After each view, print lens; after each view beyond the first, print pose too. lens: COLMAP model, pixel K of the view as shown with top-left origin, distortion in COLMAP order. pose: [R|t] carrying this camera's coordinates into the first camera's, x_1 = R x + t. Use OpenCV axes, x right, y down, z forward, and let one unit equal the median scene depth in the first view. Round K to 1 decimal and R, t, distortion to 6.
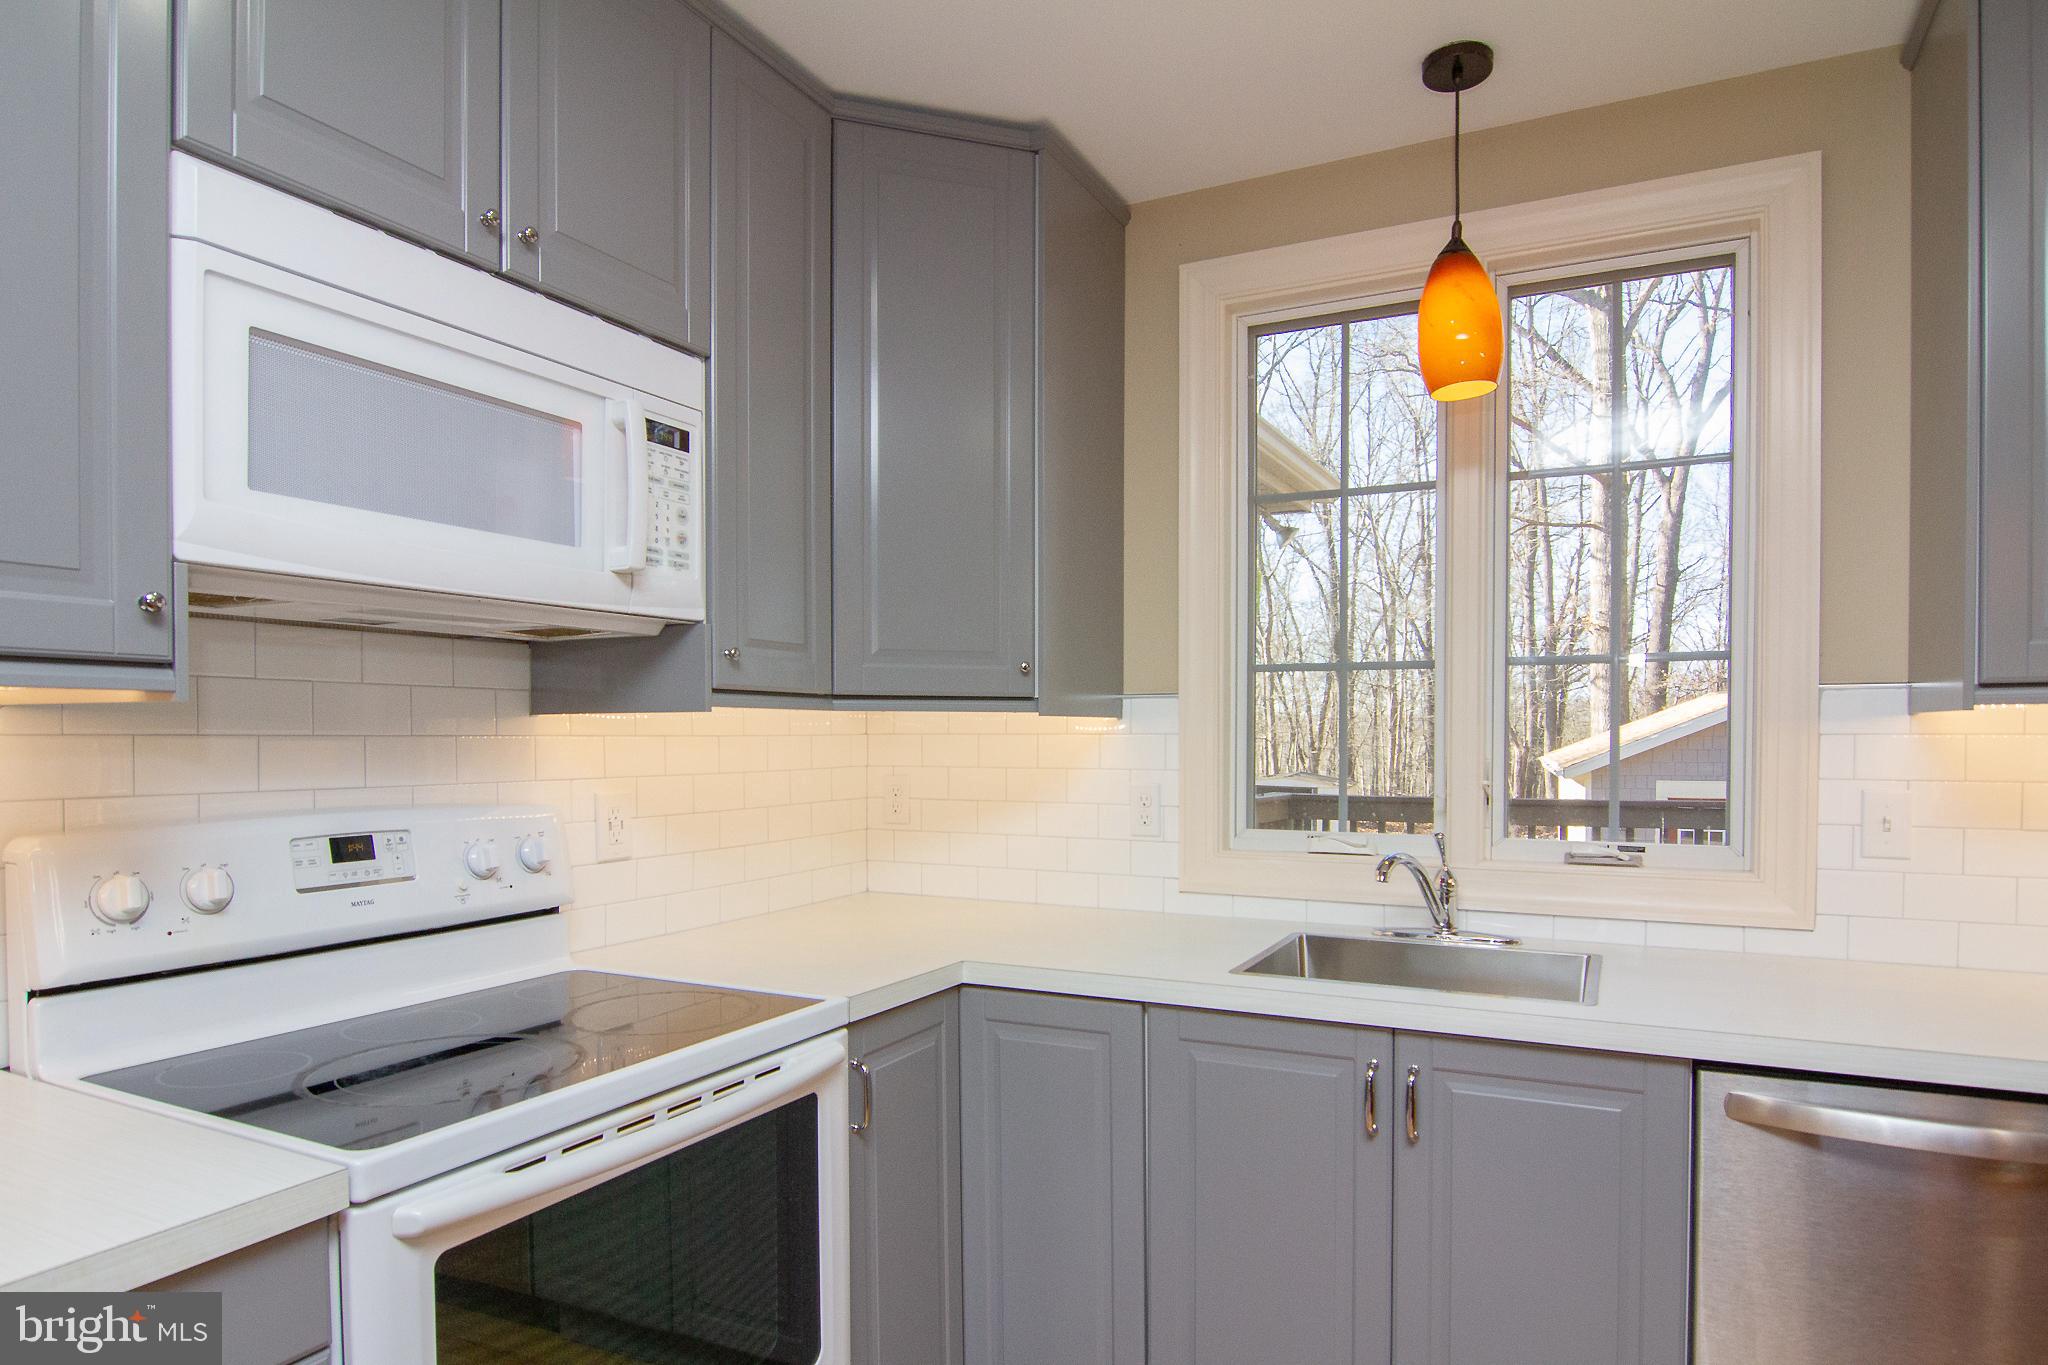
lens RADIAL K [[1199.8, 0, 1036.9], [0, 1199.8, 753.7], [0, 0, 1]] dist [-0.004366, -0.002839]
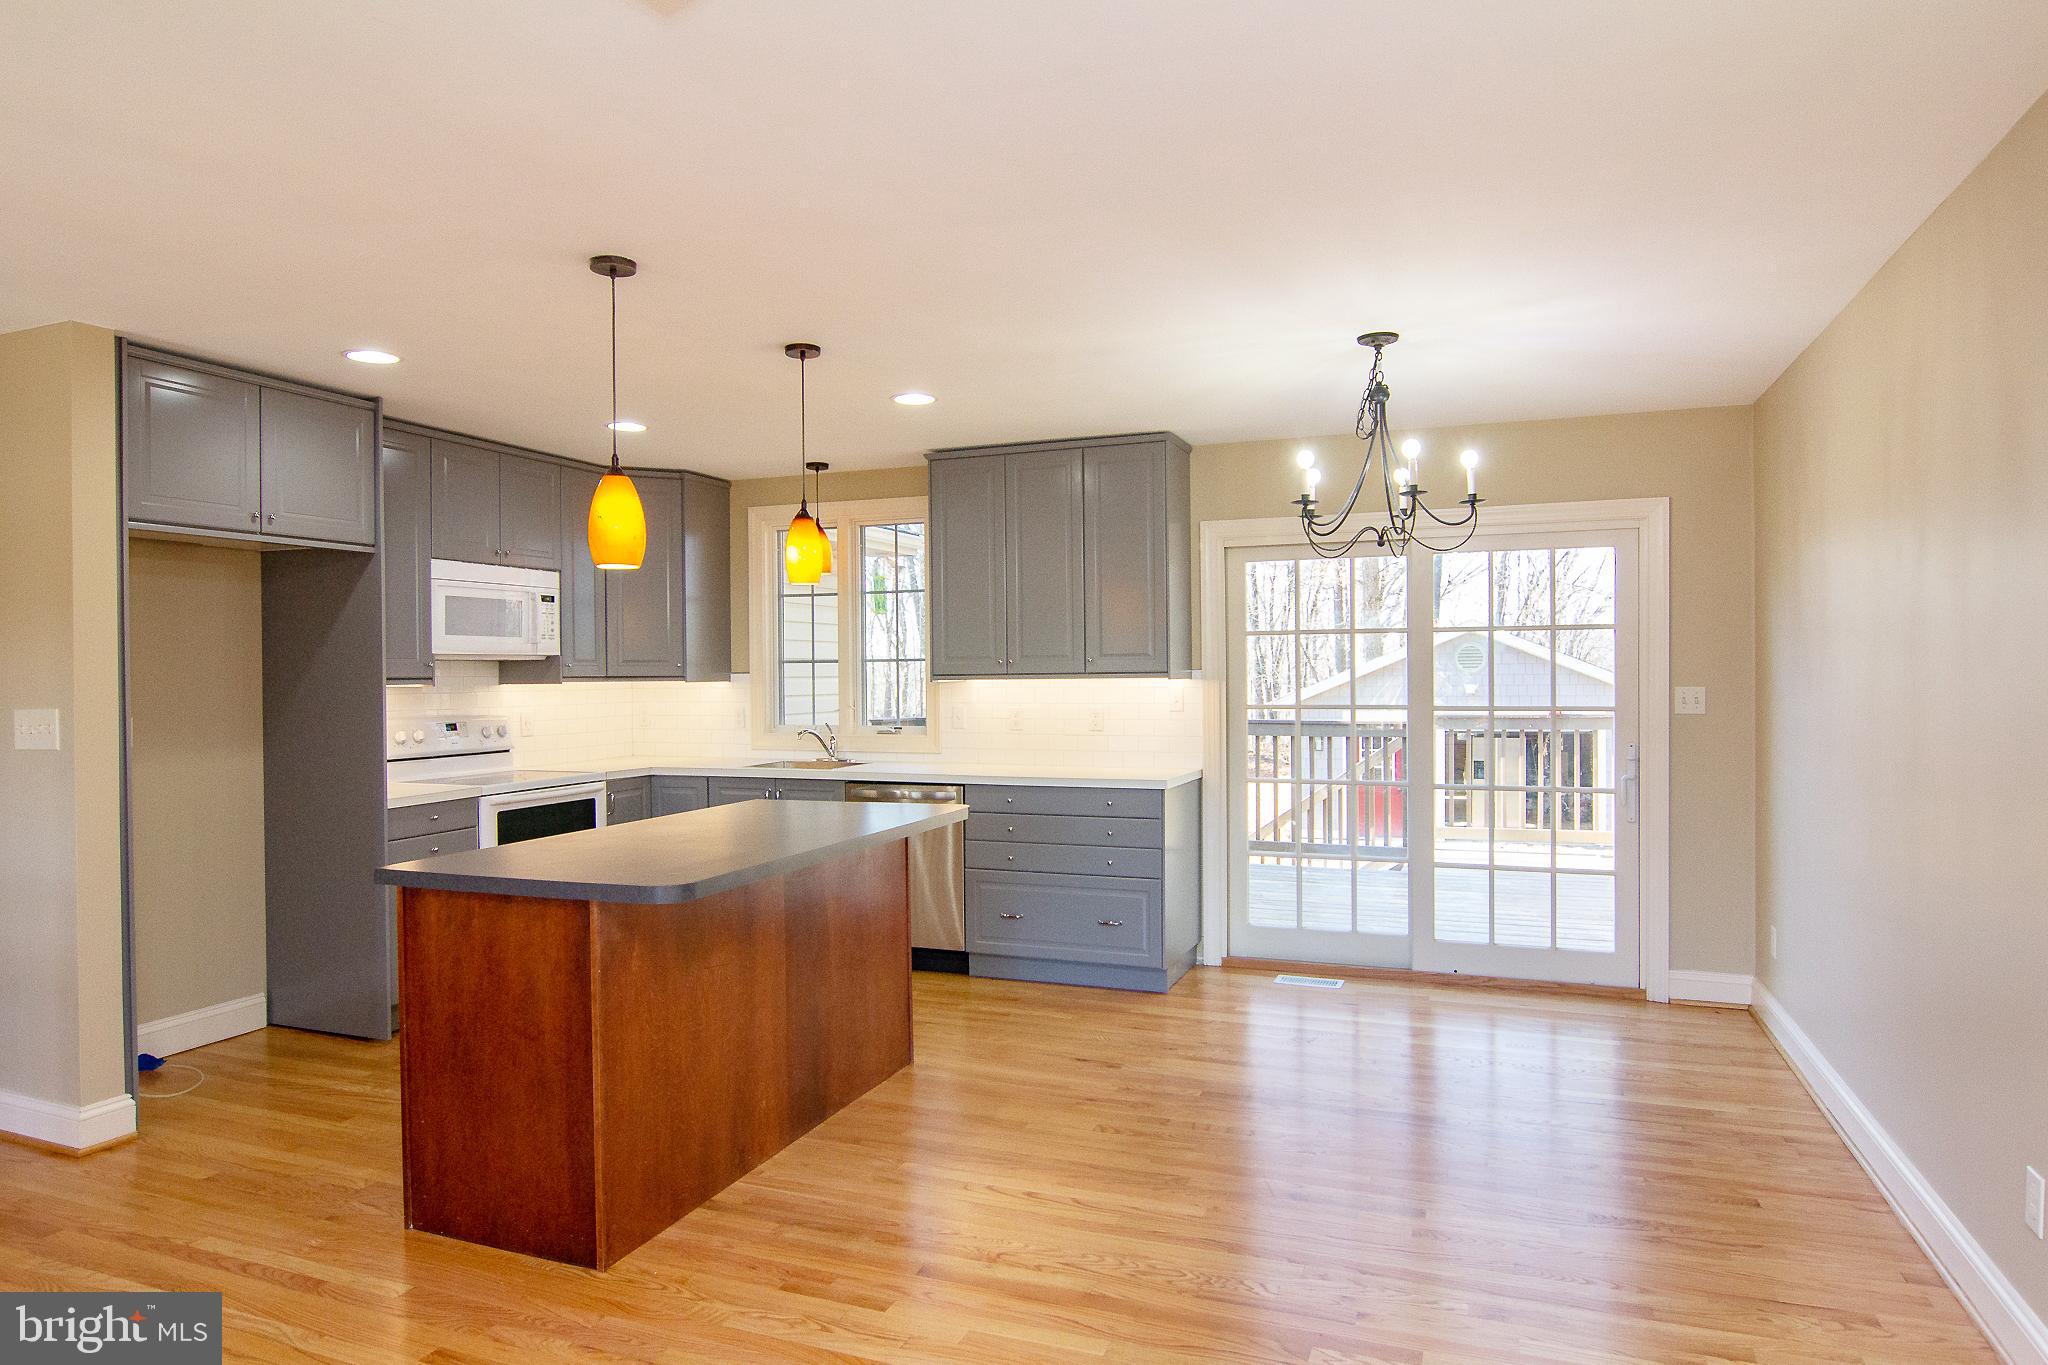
lens RADIAL K [[1189.9, 0, 1024.0], [0, 1189.9, 682.5], [0, 0, 1]] dist [-0.000772, -0.000717]
pose [[0.995612, -0.008619, 0.093175, 0.632133], [0.009436, 0.999921, -0.008328, -0.002835], [-0.093096, 0.009171, 0.995615, -2.179780]]
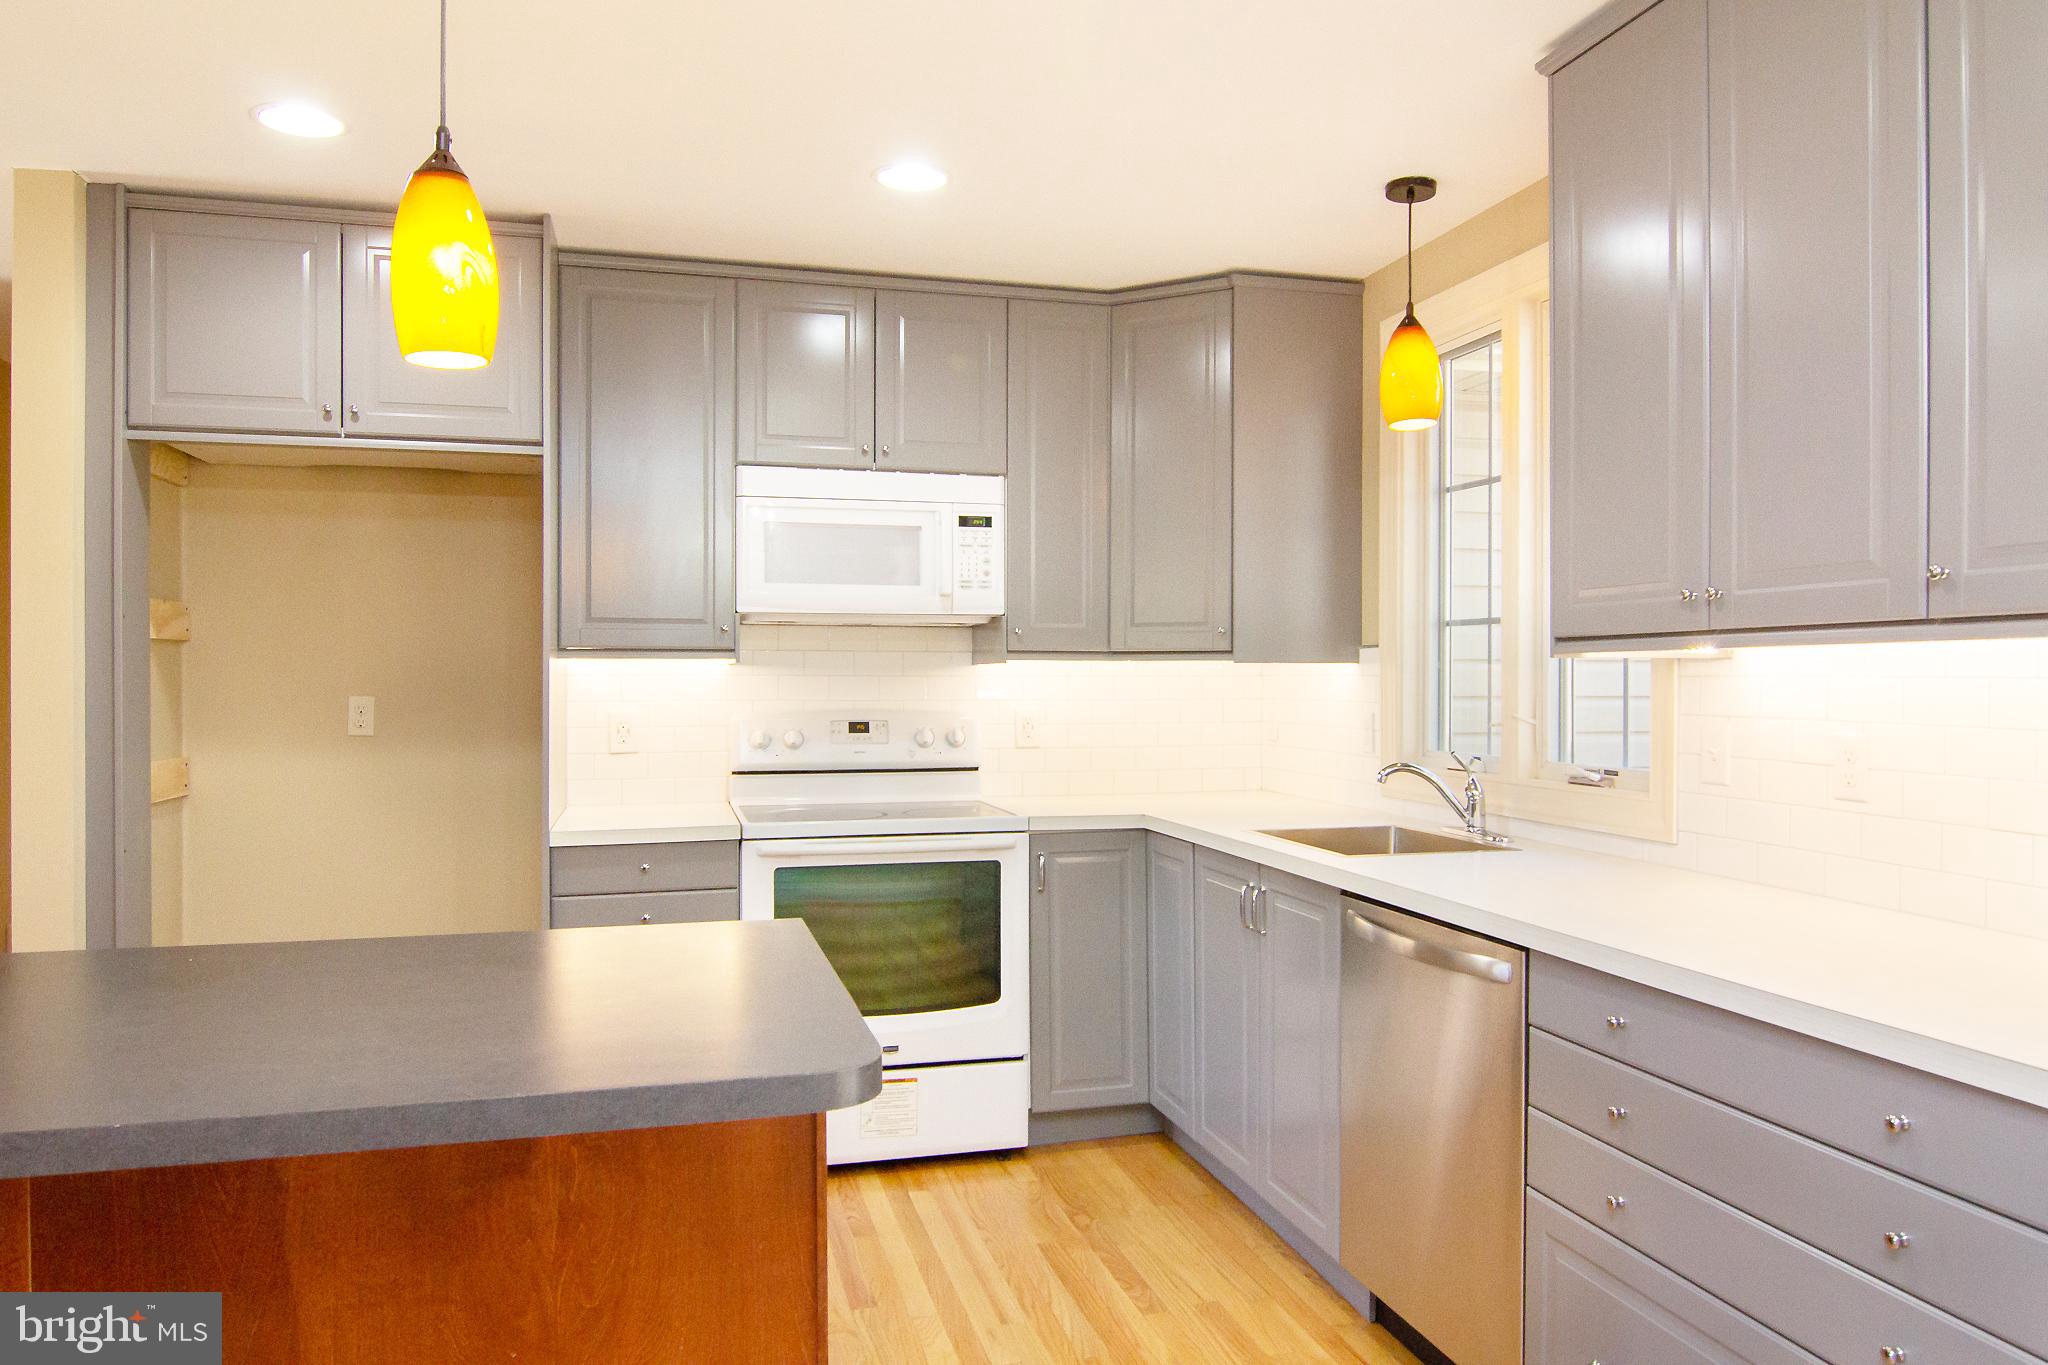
lens RADIAL K [[1355.2, 0, 1024.0], [0, 1355.2, 682.5], [0, 0, 1]] dist [-0.020247, 0.001470]
pose [[0.669254, 0.005087, -0.743016, 1.312014], [-0.013691, 0.999891, -0.005486, 0.006125], [0.742908, 0.013844, 0.669251, -0.388275]]
